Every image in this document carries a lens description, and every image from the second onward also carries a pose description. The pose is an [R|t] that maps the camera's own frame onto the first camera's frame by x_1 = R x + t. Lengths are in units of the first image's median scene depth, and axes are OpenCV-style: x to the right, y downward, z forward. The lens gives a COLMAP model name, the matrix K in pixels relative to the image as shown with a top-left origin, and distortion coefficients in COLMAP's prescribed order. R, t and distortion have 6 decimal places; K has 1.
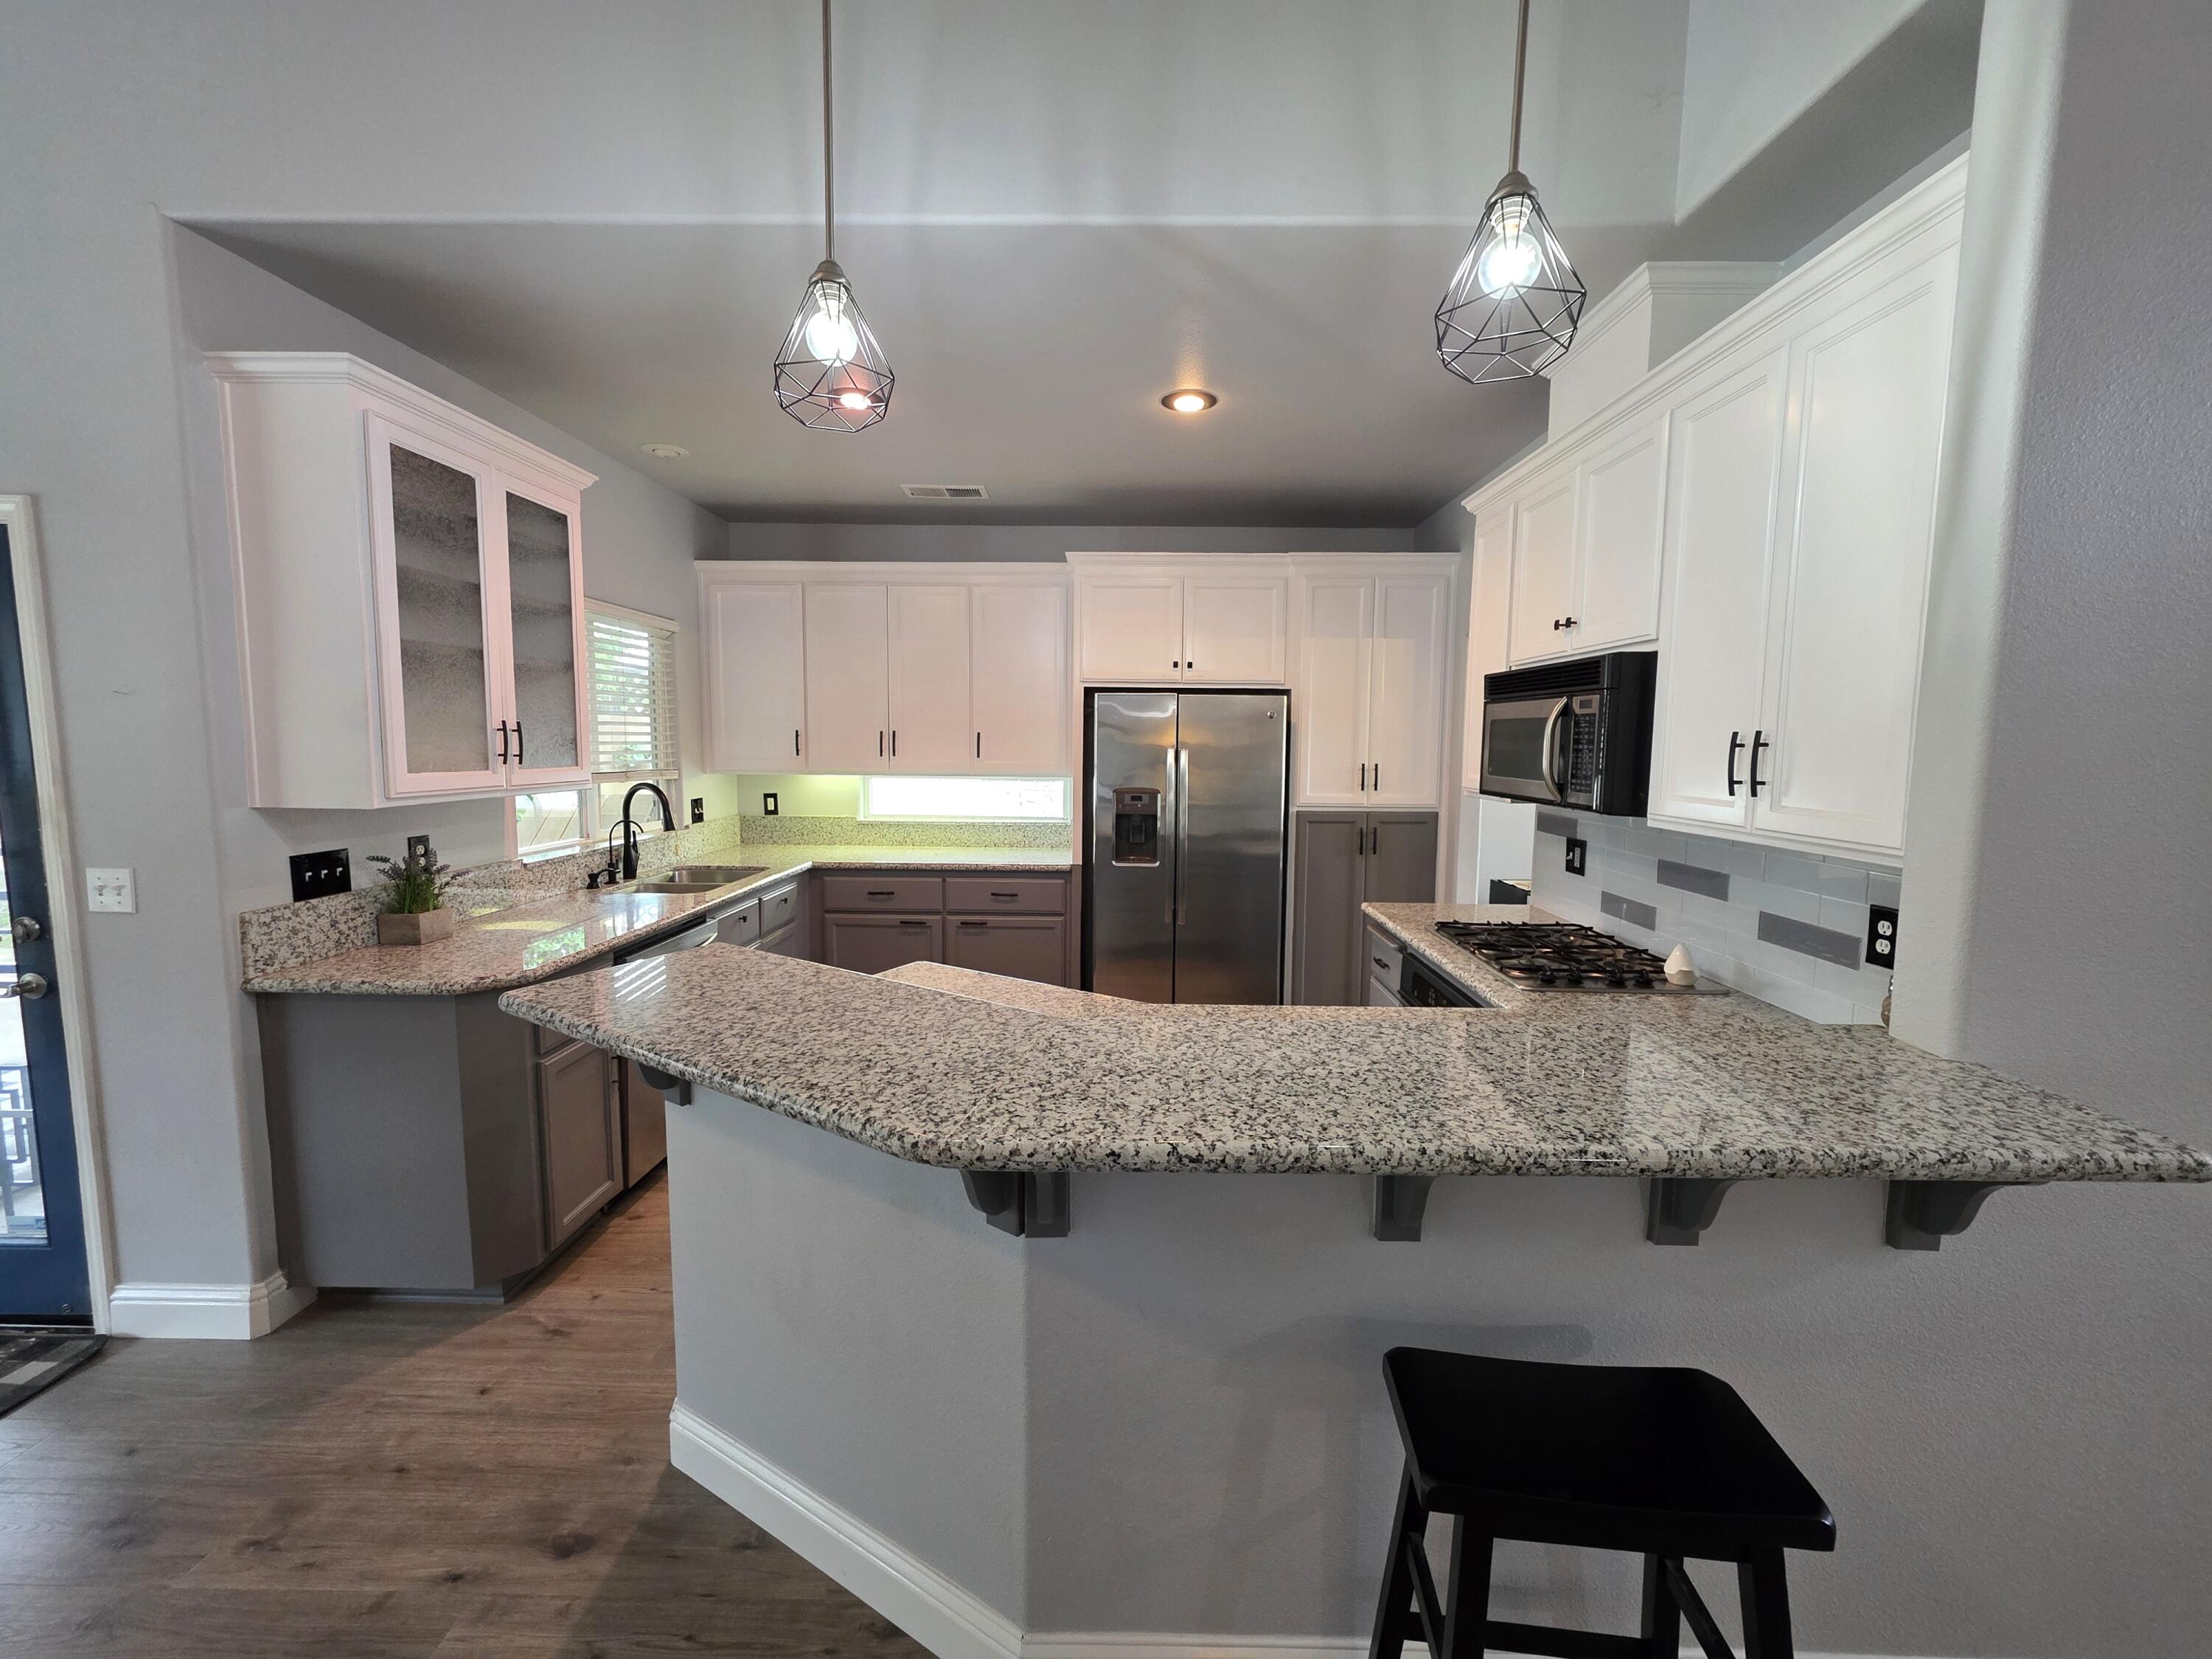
lens RADIAL K [[877.6, 0, 1105.6], [0, 877.6, 818.8], [0, 0, 1]] dist [-0.000250, 0.000499]
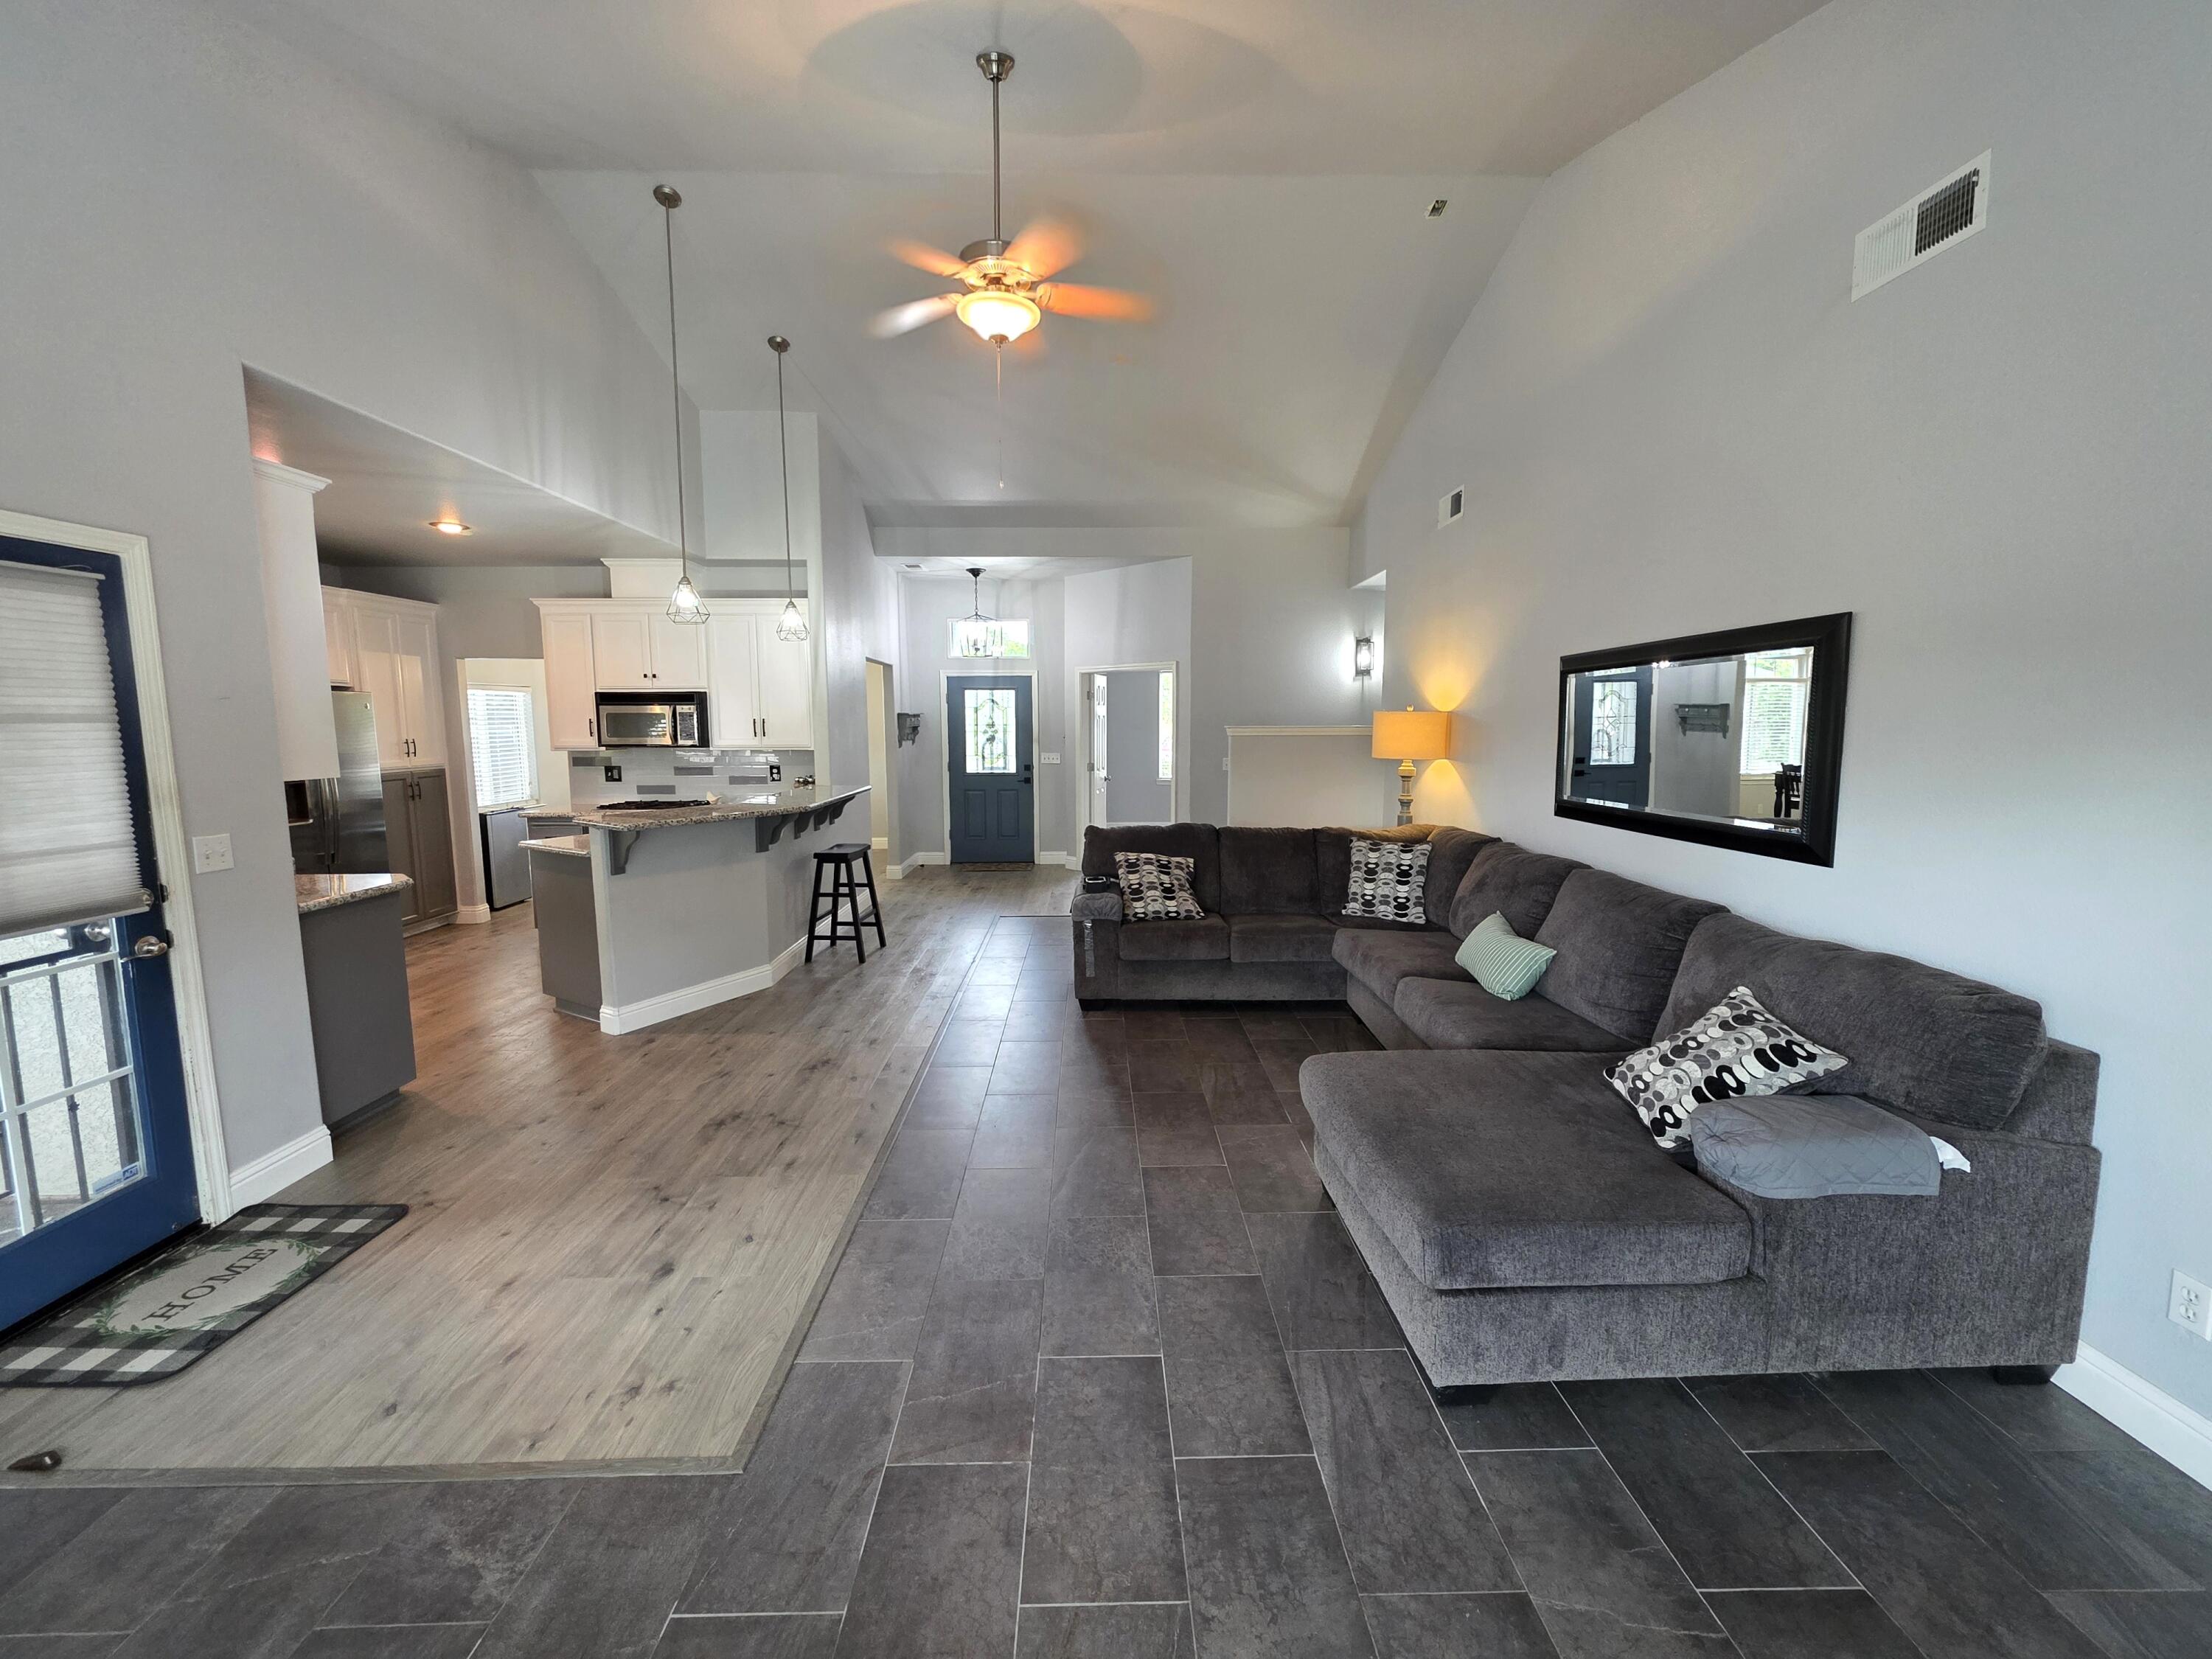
lens RADIAL K [[877.3, 0, 1111.5], [0, 877.3, 818.2], [0, 0, 1]] dist [0.000772, 0.000598]
pose [[-0.036635, -0.119728, 0.992131, -1.959368], [0.093329, 0.988048, 0.122682, -0.001805], [-0.994961, 0.097089, -0.025023, -0.214464]]
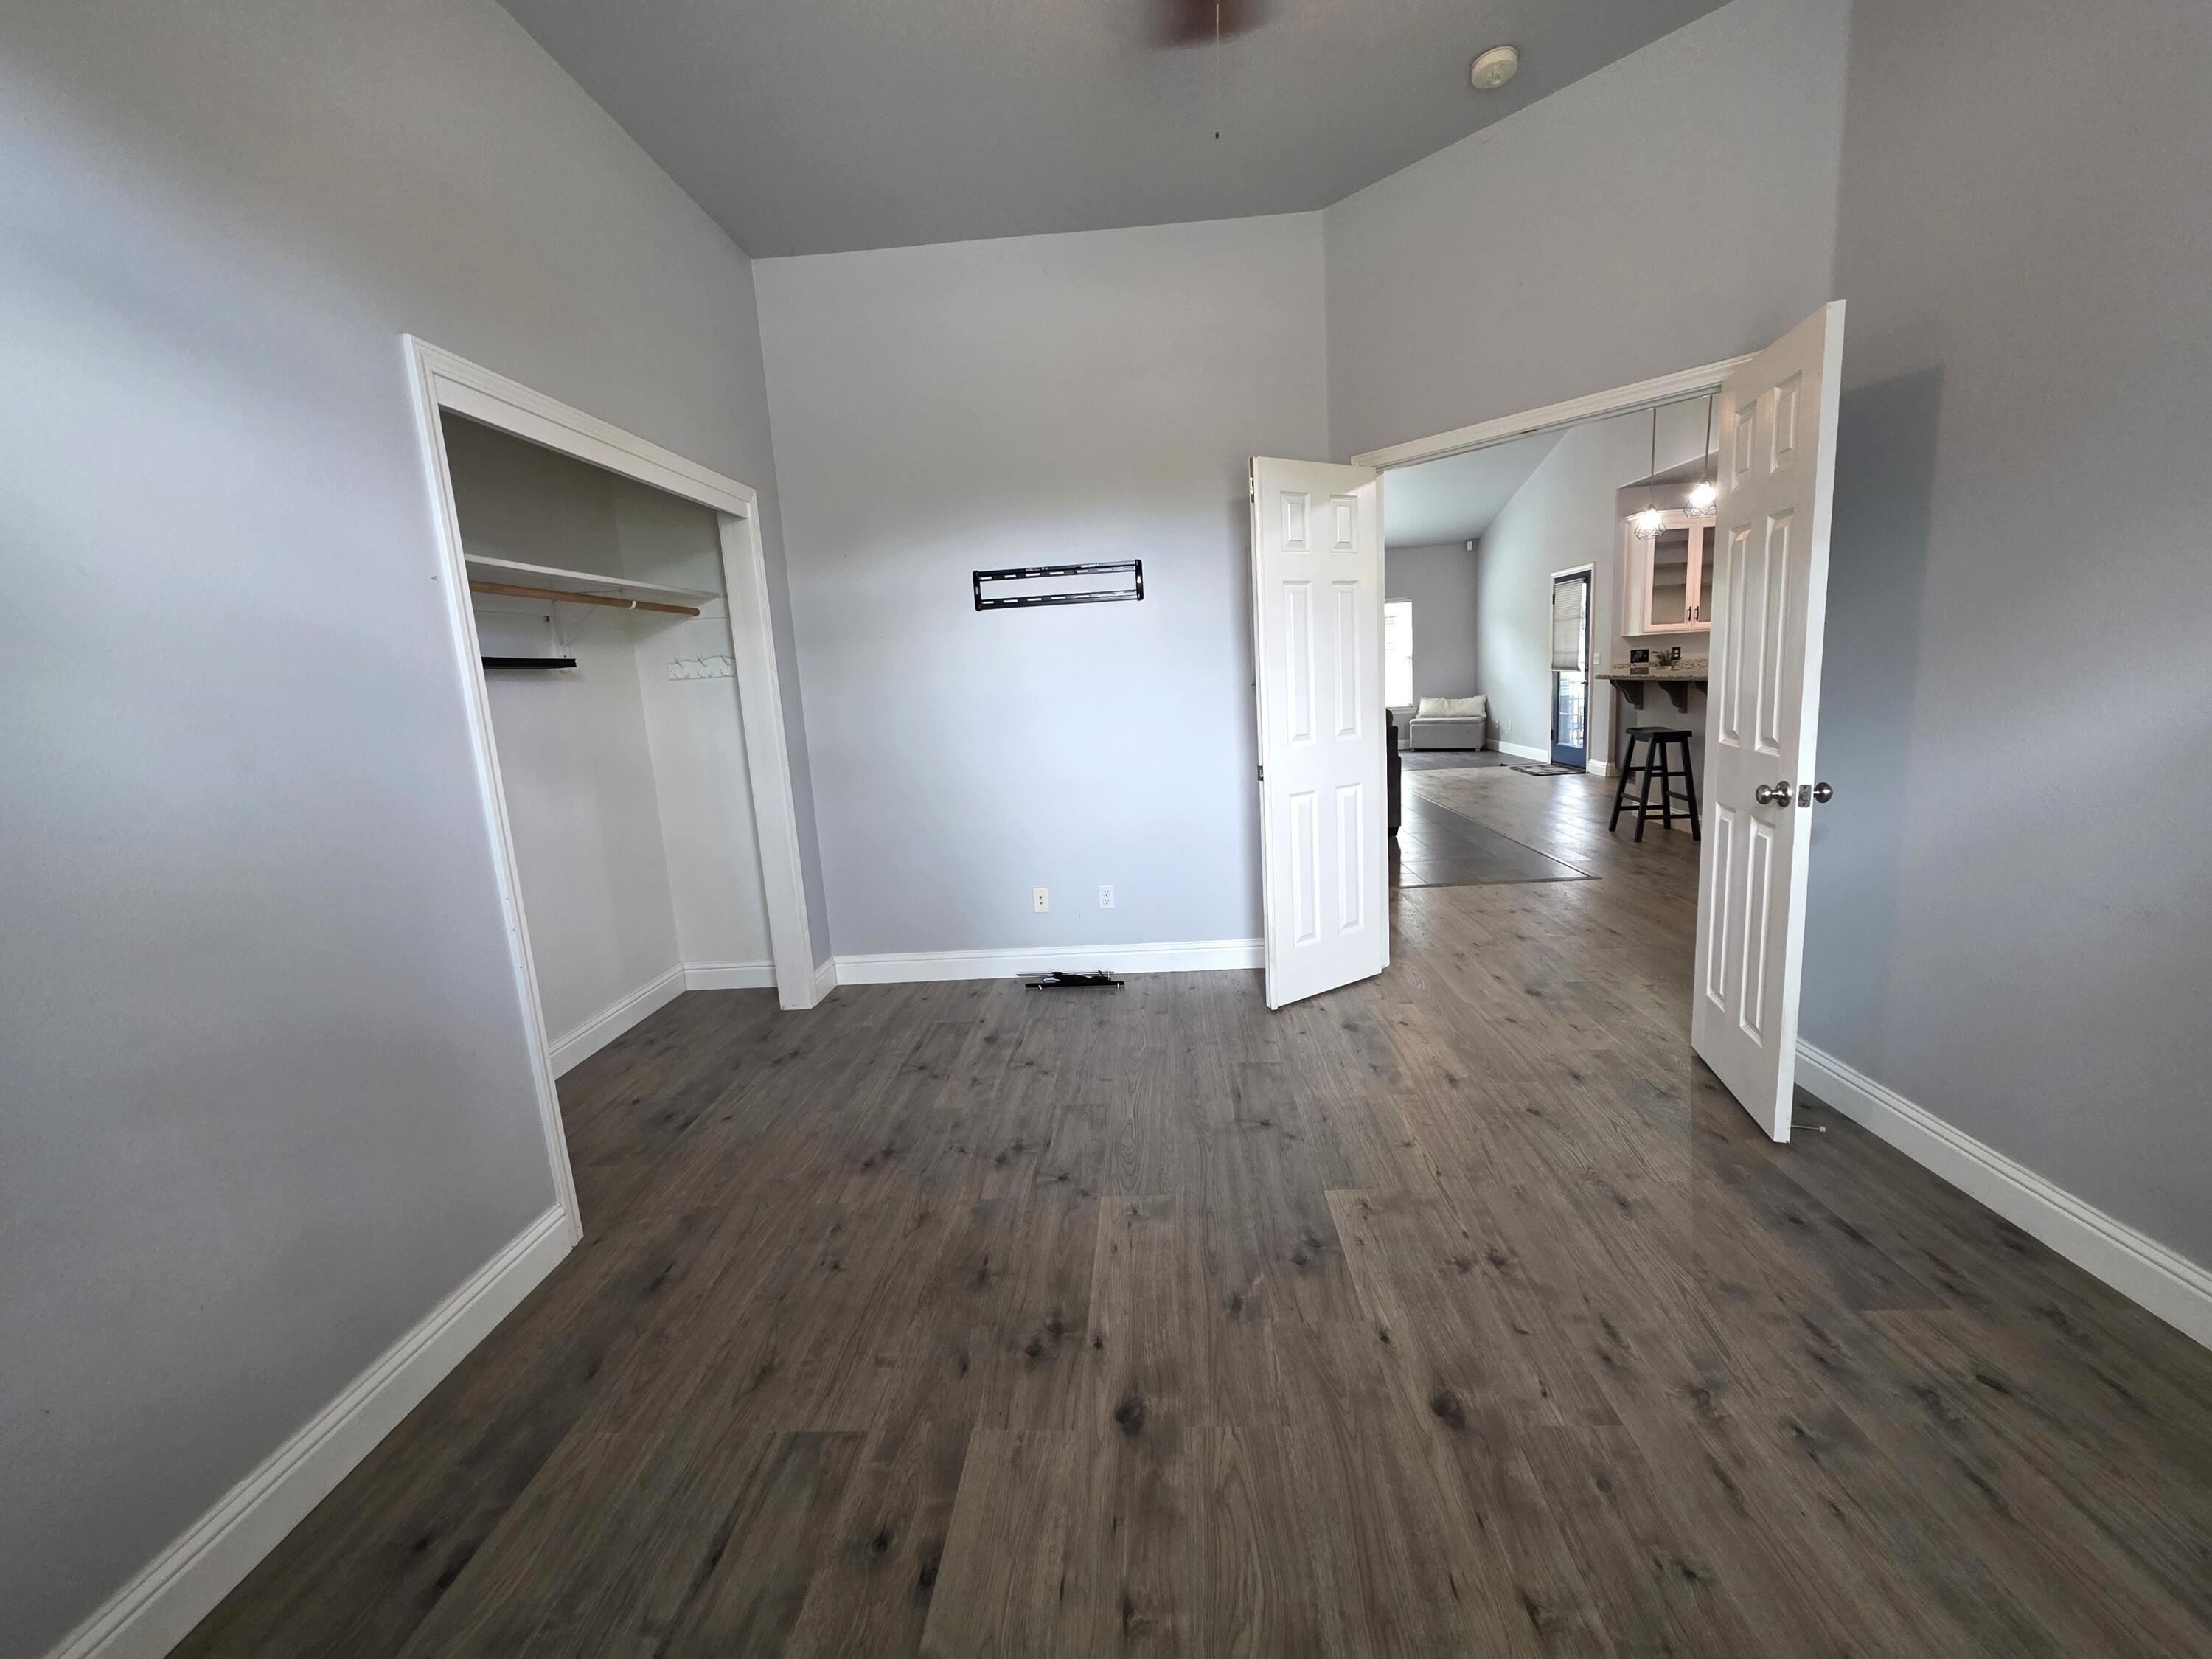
lens RADIAL K [[881.1, 0, 1108.2], [0, 881.1, 817.1], [0, 0, 1]] dist [0.001069, 0.000830]
pose [[-0.030962, 0.157089, -0.987099, 2.483993], [-0.032599, 0.986888, 0.158078, 0.190262], [0.998989, 0.037073, -0.025435, -0.910400]]
